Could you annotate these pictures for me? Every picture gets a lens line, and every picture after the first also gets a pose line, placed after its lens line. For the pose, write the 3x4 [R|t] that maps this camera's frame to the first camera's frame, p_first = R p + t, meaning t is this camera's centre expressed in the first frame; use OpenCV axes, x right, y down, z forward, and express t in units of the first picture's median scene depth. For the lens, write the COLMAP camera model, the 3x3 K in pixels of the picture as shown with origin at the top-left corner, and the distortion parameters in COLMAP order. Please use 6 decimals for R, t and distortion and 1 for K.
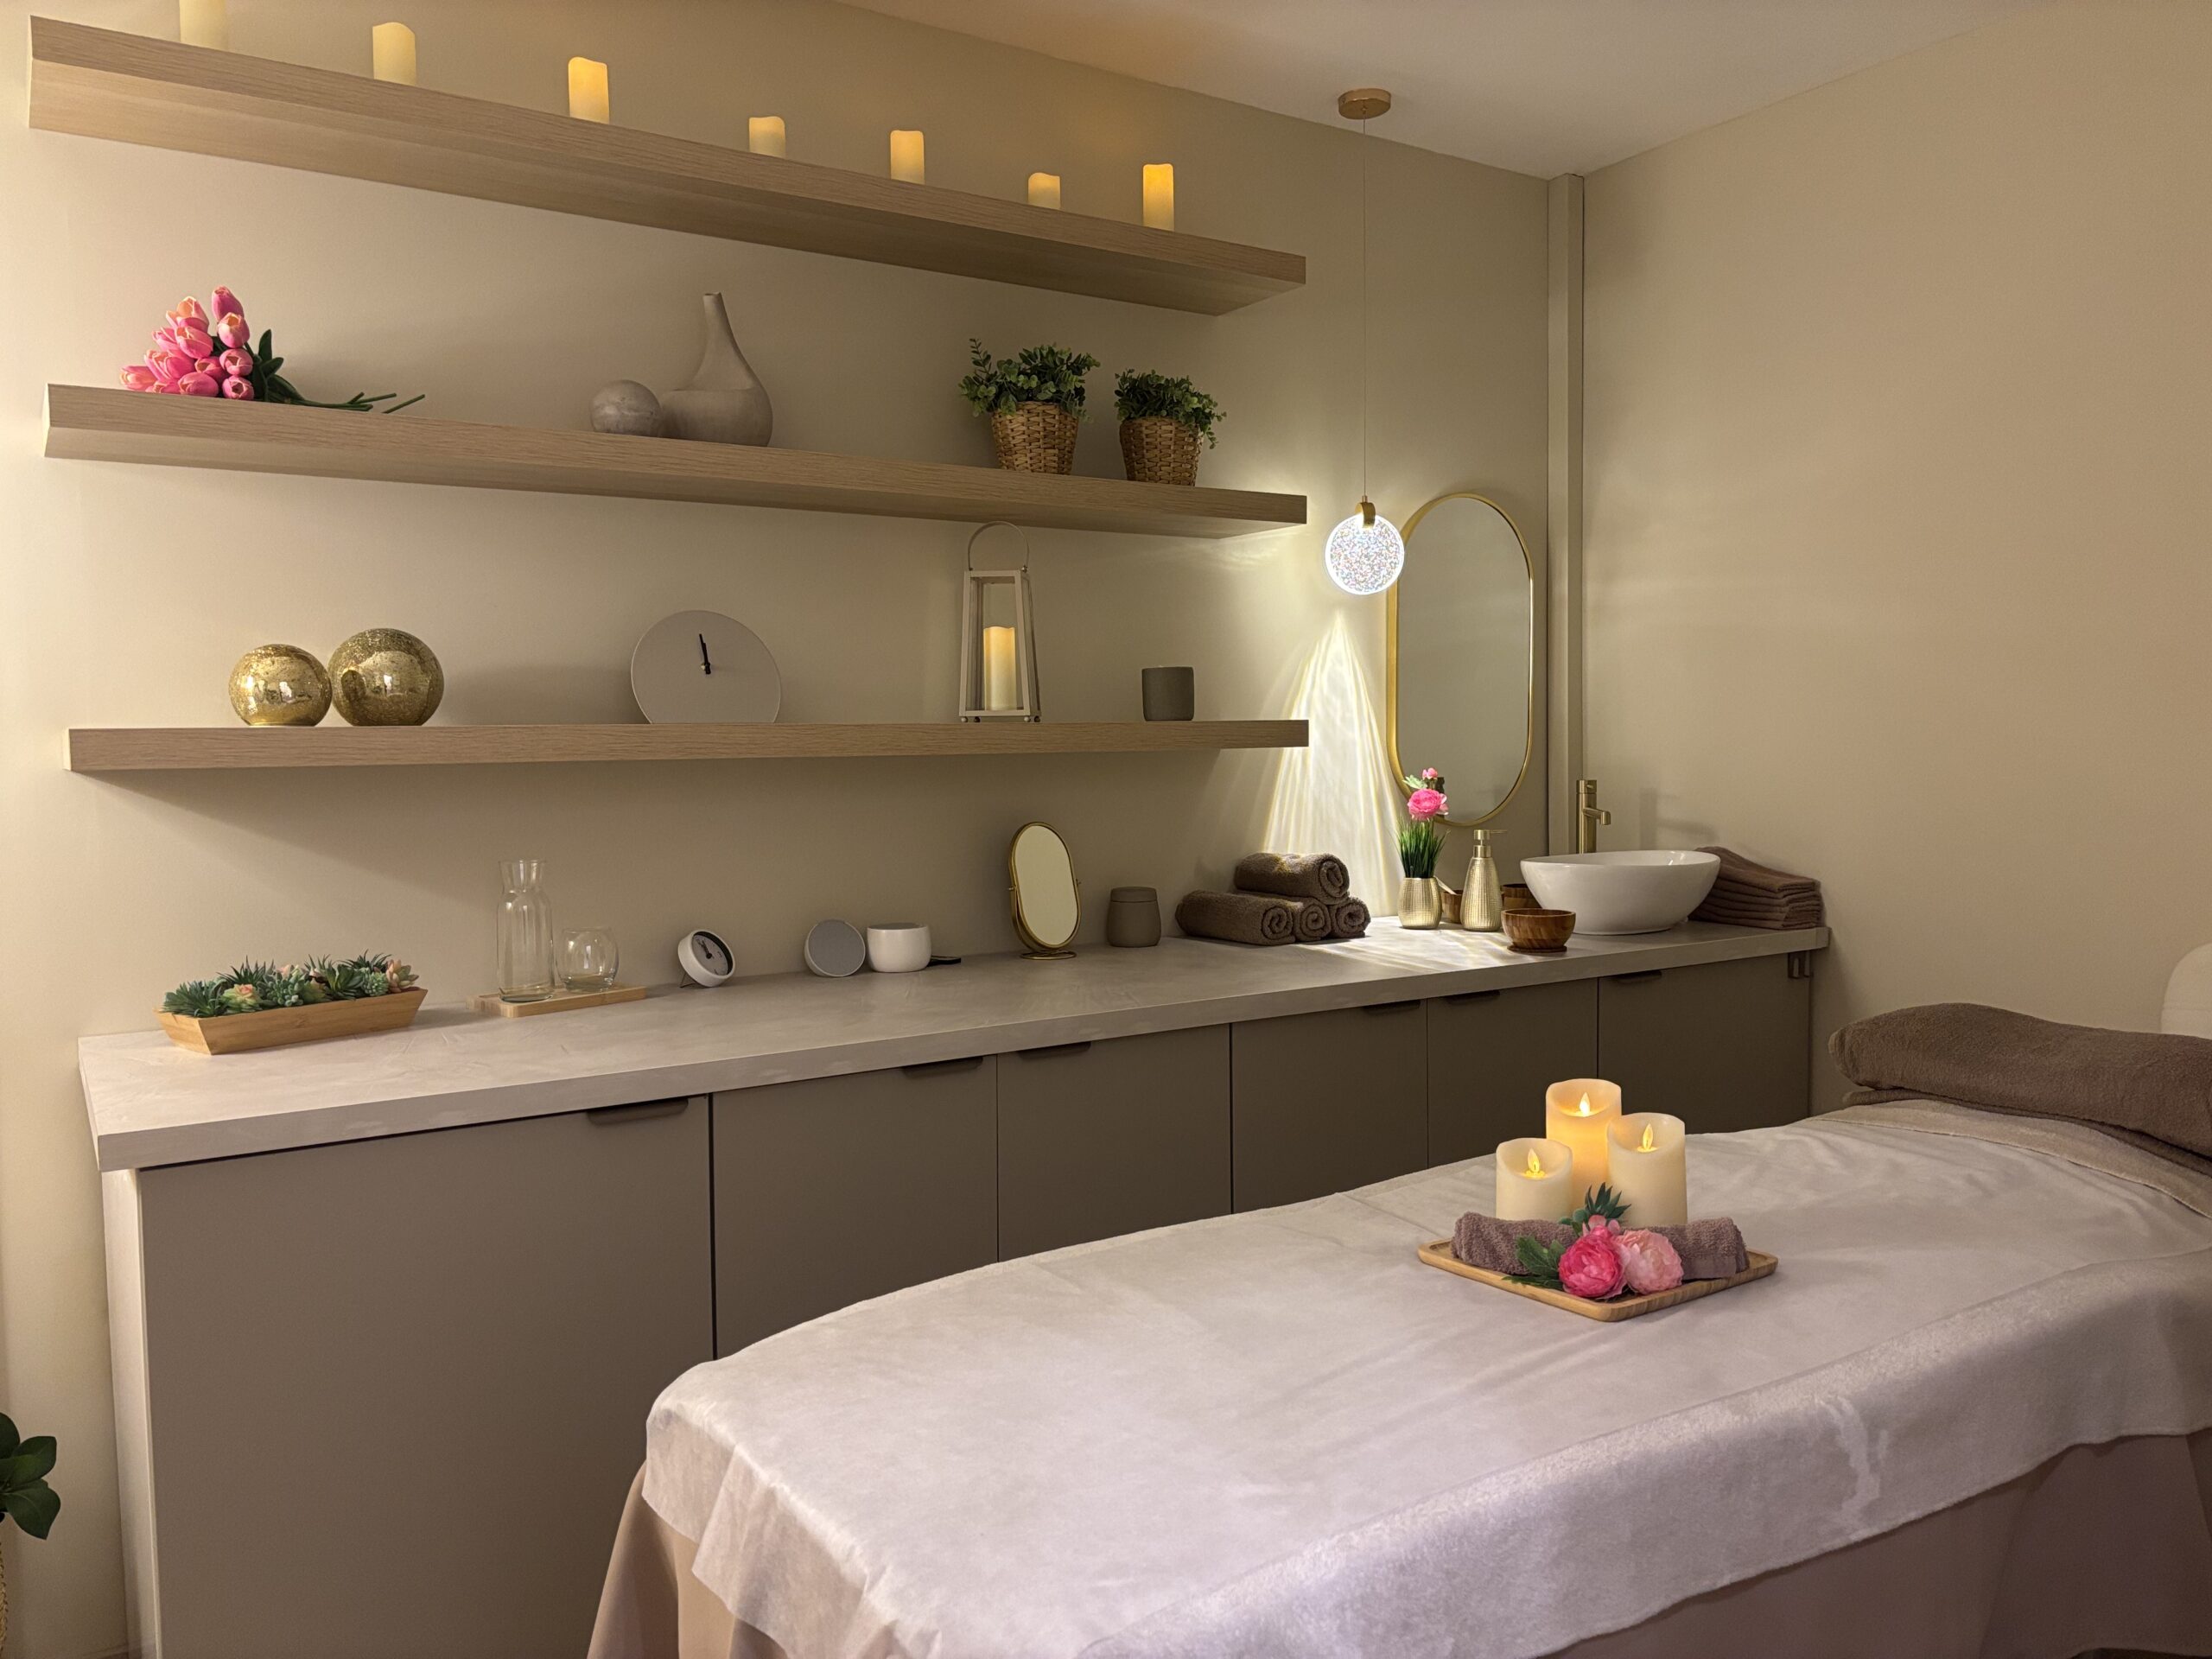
lens RADIAL K [[1671.7, 0, 1103.6], [0, 1671.7, 840.3], [0, 0, 1]] dist [0.052563, -0.054717]
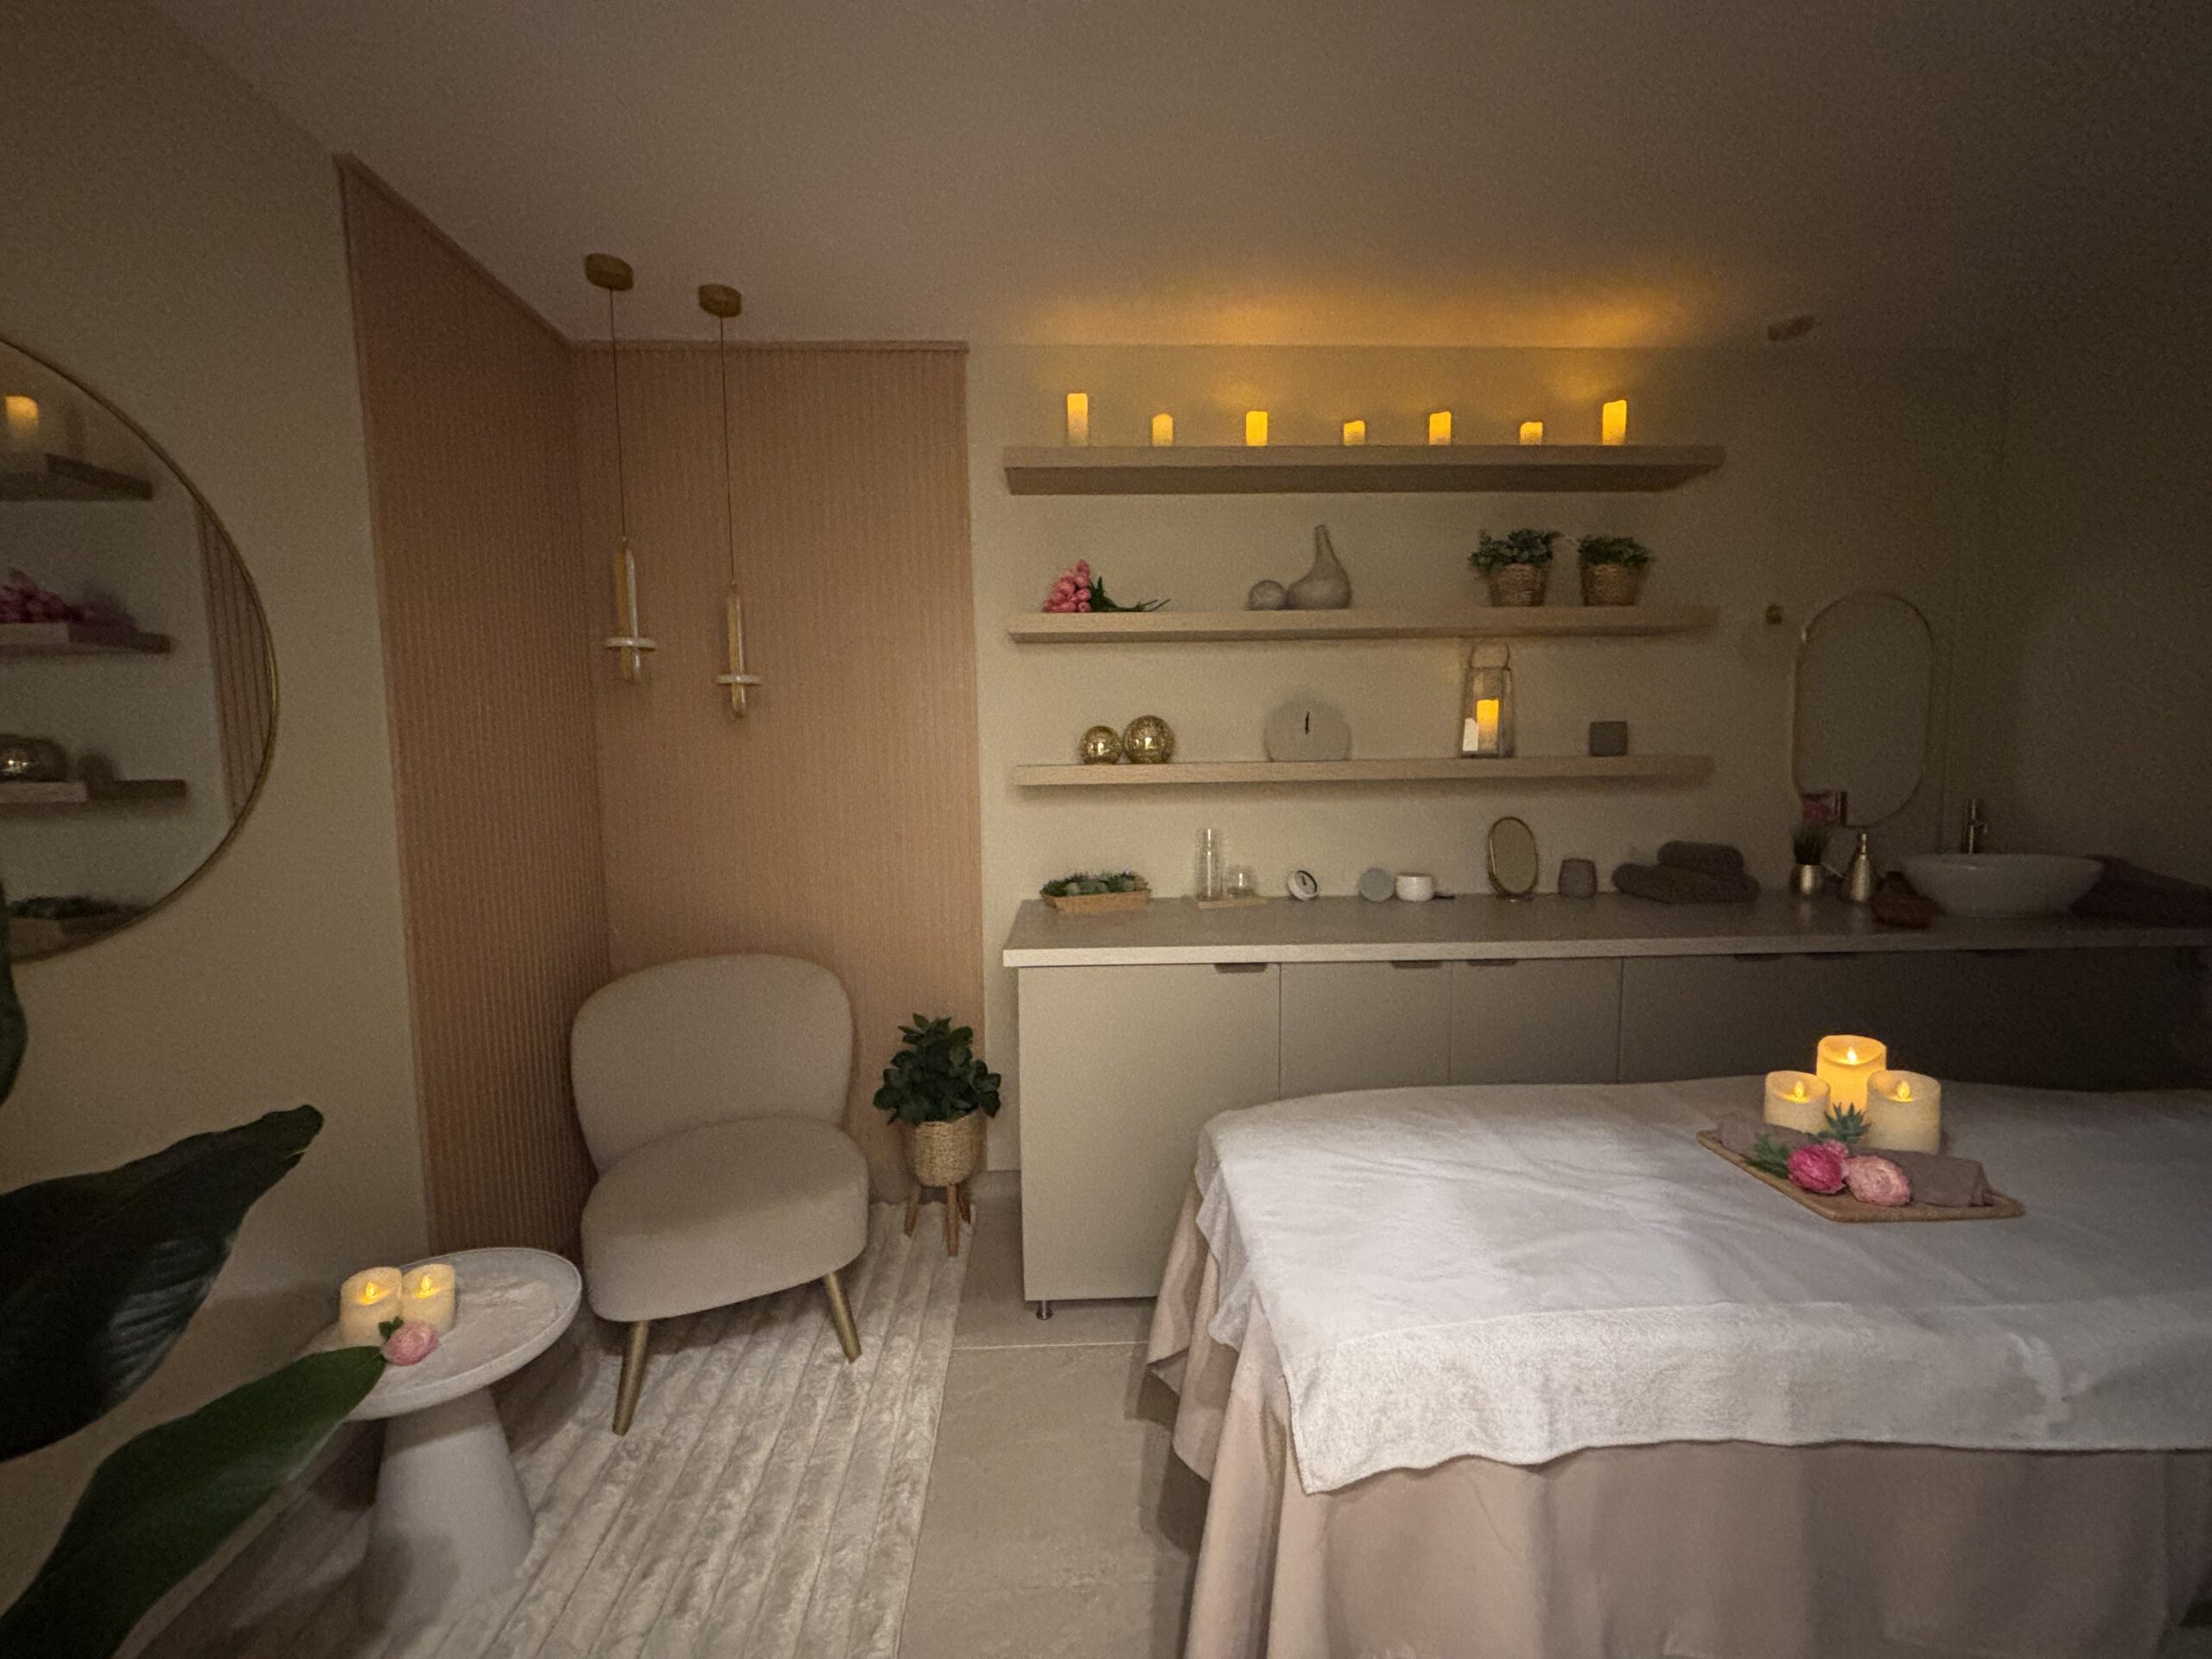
lens RADIAL K [[892.2, 0, 1105.8], [0, 892.2, 830.1], [0, 0, 1]] dist [-0.003751, 0.002098]
pose [[0.851463, 0.048080, -0.522206, 0.089895], [-0.028896, 0.998577, 0.044825, -0.028893], [0.523618, -0.023077, 0.851641, 0.039067]]
